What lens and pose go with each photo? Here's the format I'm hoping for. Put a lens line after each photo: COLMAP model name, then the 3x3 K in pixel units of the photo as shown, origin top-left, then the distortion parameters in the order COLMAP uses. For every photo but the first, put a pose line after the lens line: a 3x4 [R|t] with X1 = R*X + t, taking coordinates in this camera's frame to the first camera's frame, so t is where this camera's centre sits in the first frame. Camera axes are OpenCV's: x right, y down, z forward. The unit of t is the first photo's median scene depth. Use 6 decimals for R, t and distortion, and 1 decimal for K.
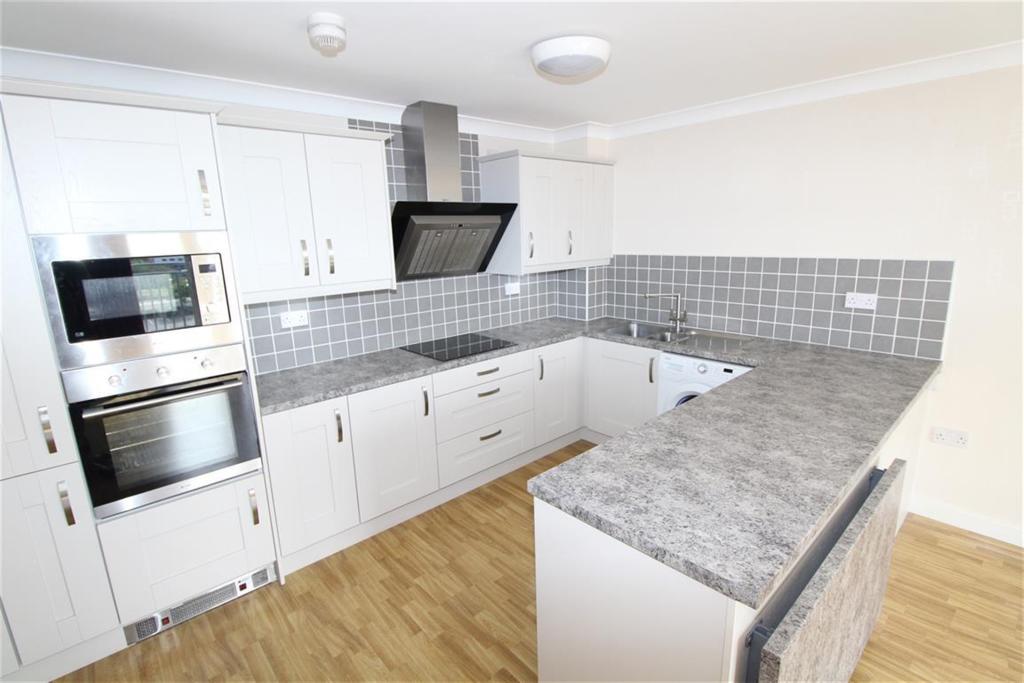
lens RADIAL K [[486.2, 0, 508.7], [0, 486.2, 342.2], [0, 0, 1]] dist [-0.011720, -0.001412]
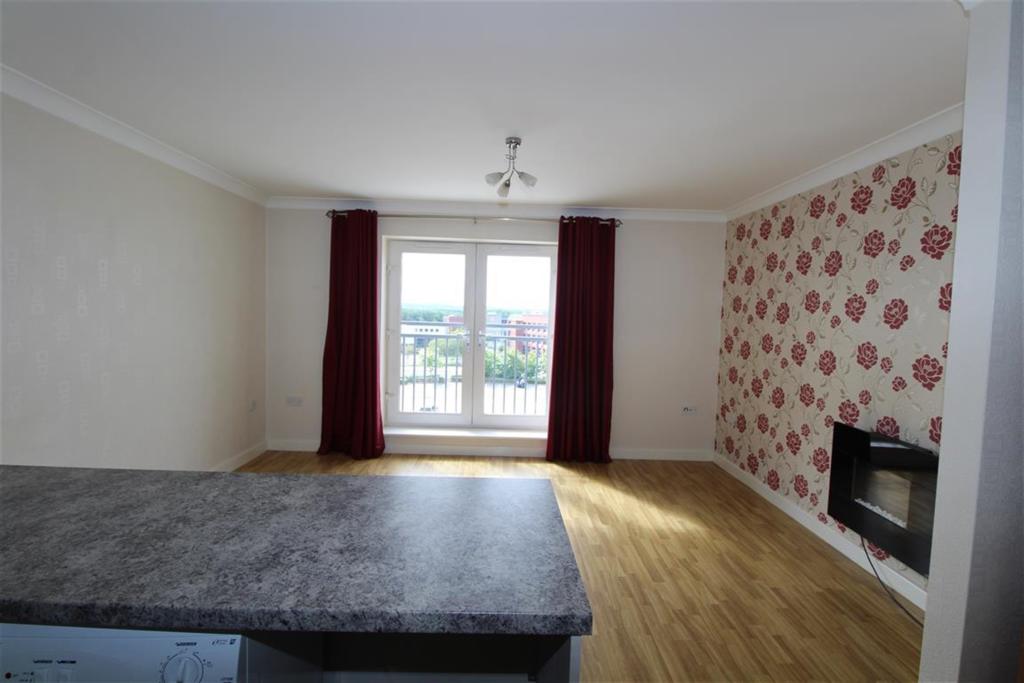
lens RADIAL K [[486.2, 0, 510.7], [0, 486.2, 339.3], [0, 0, 1]] dist [-0.011720, -0.001412]
pose [[-0.759805, -0.030436, 0.649438, -0.192869], [0.133078, 0.970474, 0.201175, -0.117696], [-0.636386, 0.239280, -0.733320, 1.077834]]
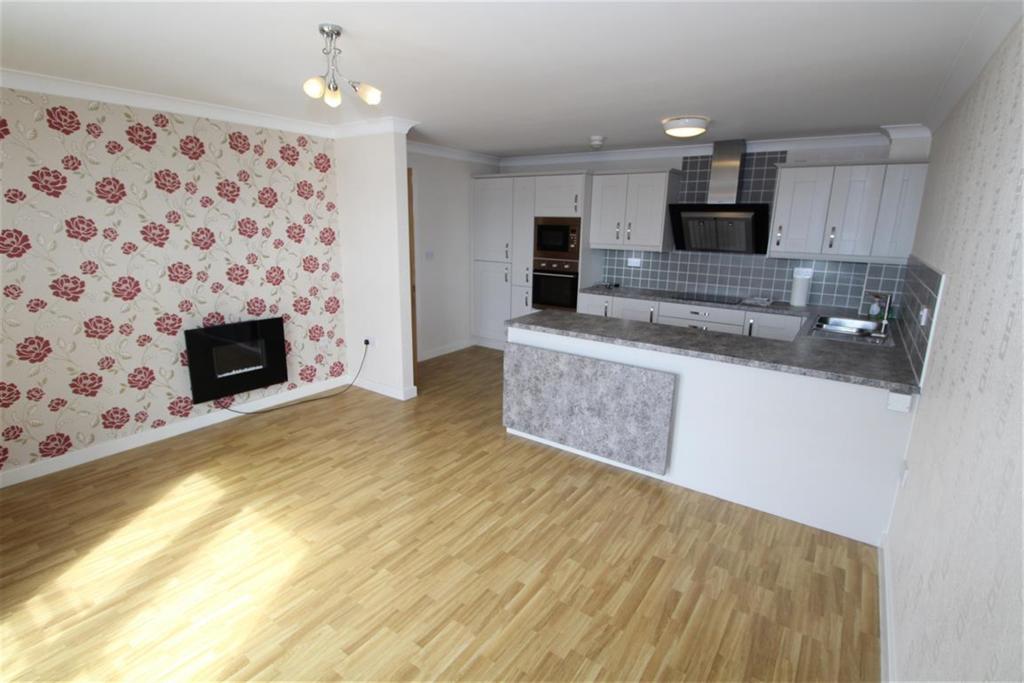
lens RADIAL K [[486.2, 0, 511.7], [0, 486.2, 337.2], [0, 0, 1]] dist [-0.011720, -0.001412]
pose [[0.224912, 0.260567, -0.938893, 2.084756], [-0.234410, 0.949750, 0.207427, -0.077340], [0.945762, 0.173433, 0.274690, 0.031064]]
